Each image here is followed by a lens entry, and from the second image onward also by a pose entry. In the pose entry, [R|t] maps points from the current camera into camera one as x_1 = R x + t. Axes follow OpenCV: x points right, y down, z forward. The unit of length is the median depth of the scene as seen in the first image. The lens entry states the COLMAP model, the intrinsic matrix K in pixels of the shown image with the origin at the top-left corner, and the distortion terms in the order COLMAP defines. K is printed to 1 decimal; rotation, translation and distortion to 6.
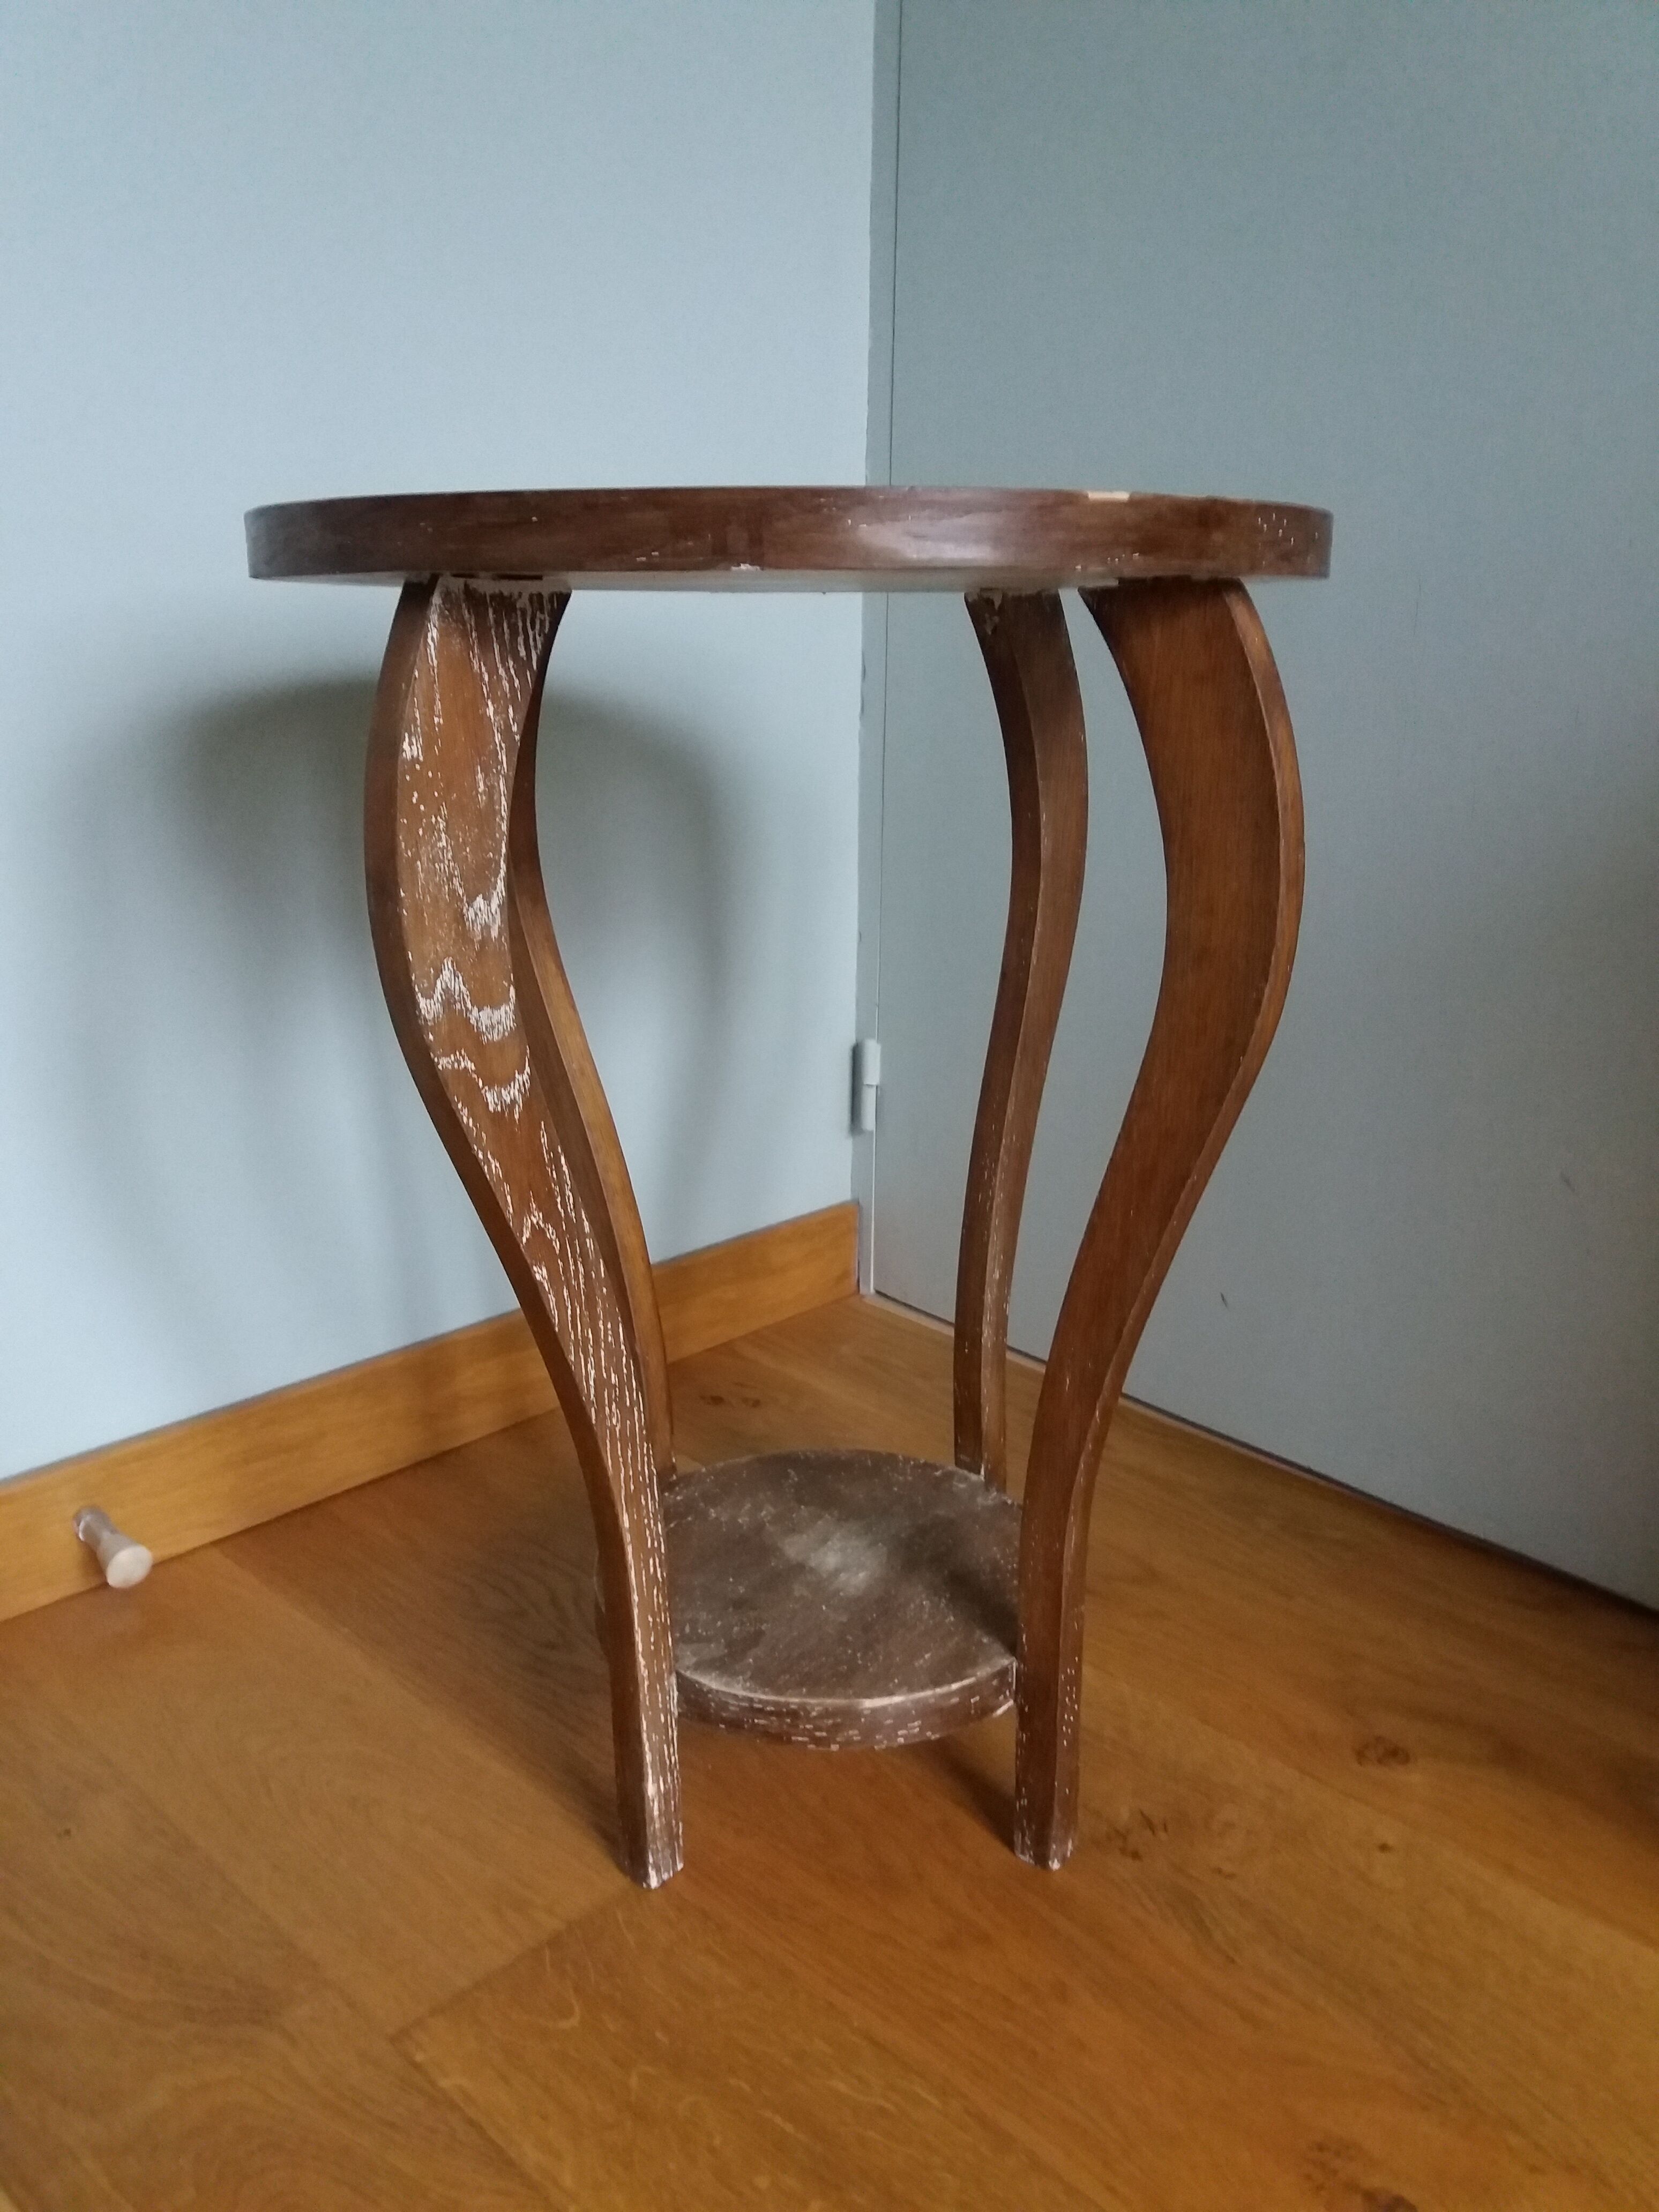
lens RADIAL K [[1732.1, 0, 839.3], [0, 1732.1, 1161.3], [0, 0, 1]] dist [0.002462, -0.013474]
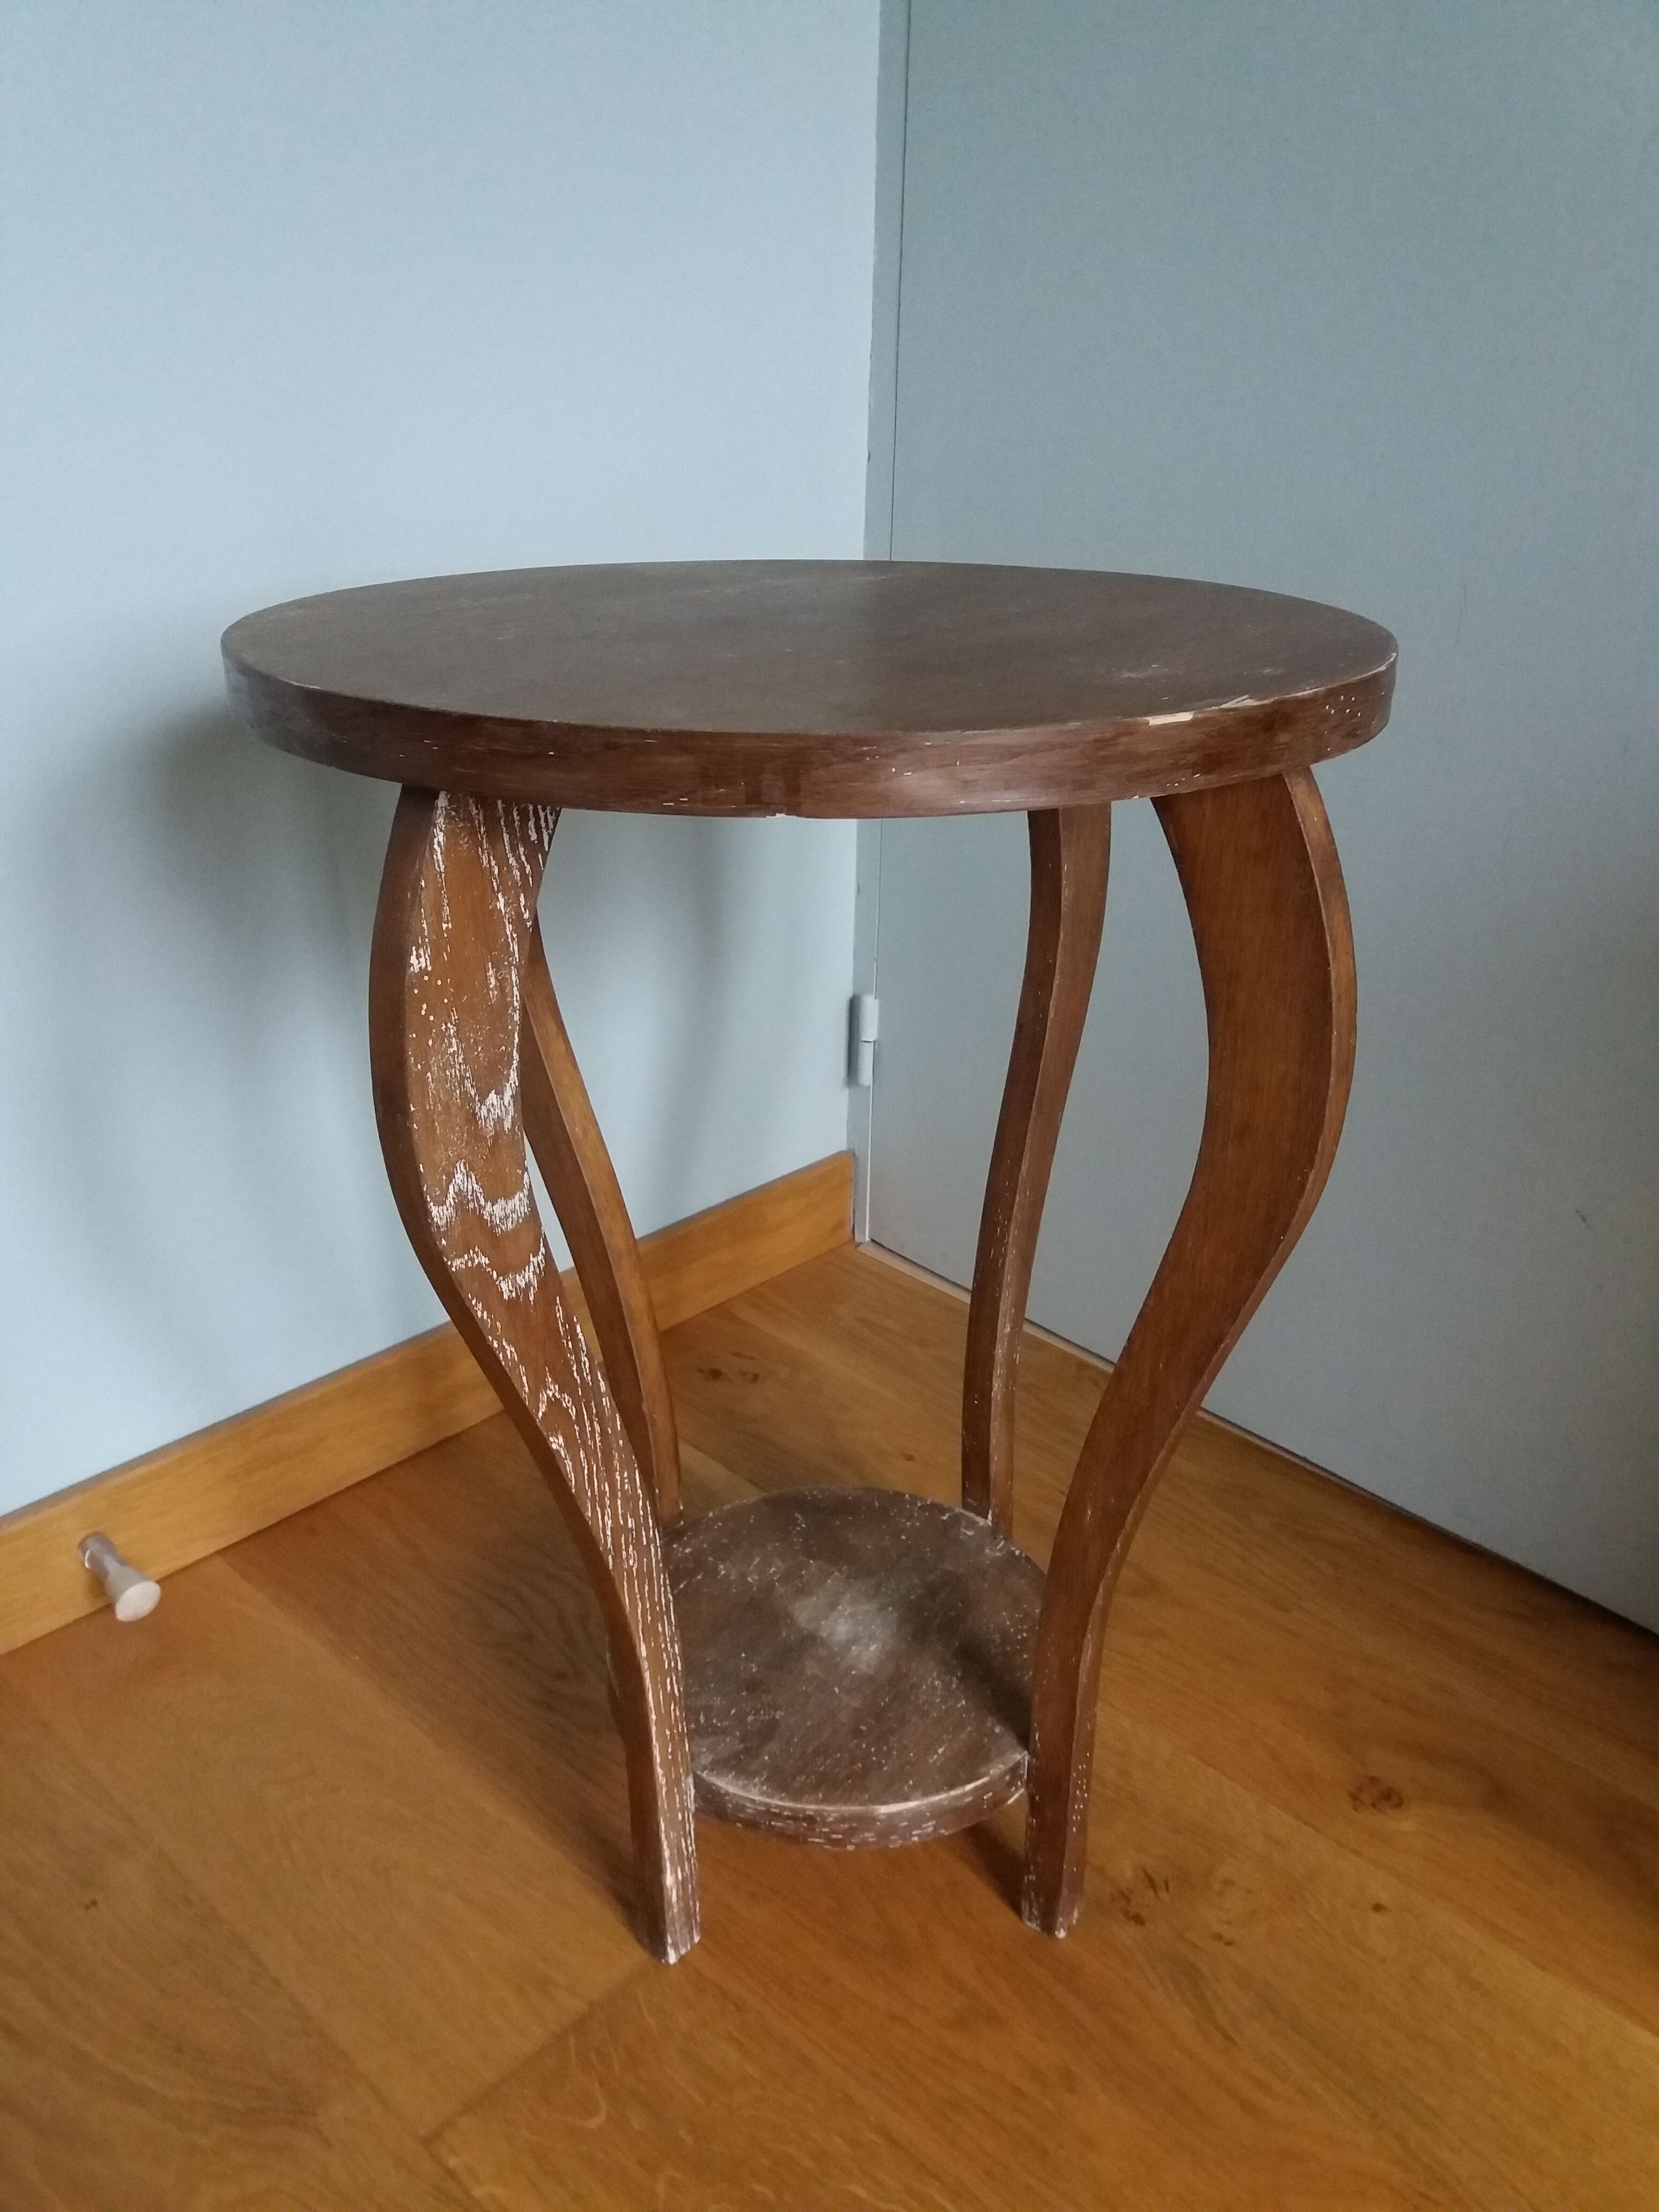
lens RADIAL K [[1732.1, 0, 837.0], [0, 1732.1, 1148.0], [0, 0, 1]] dist [0.002462, -0.013474]
pose [[0.999883, 0.001596, 0.015206, -0.026259], [-0.003491, 0.992094, 0.125447, -0.194580], [-0.014886, -0.125486, 0.991984, 0.041059]]
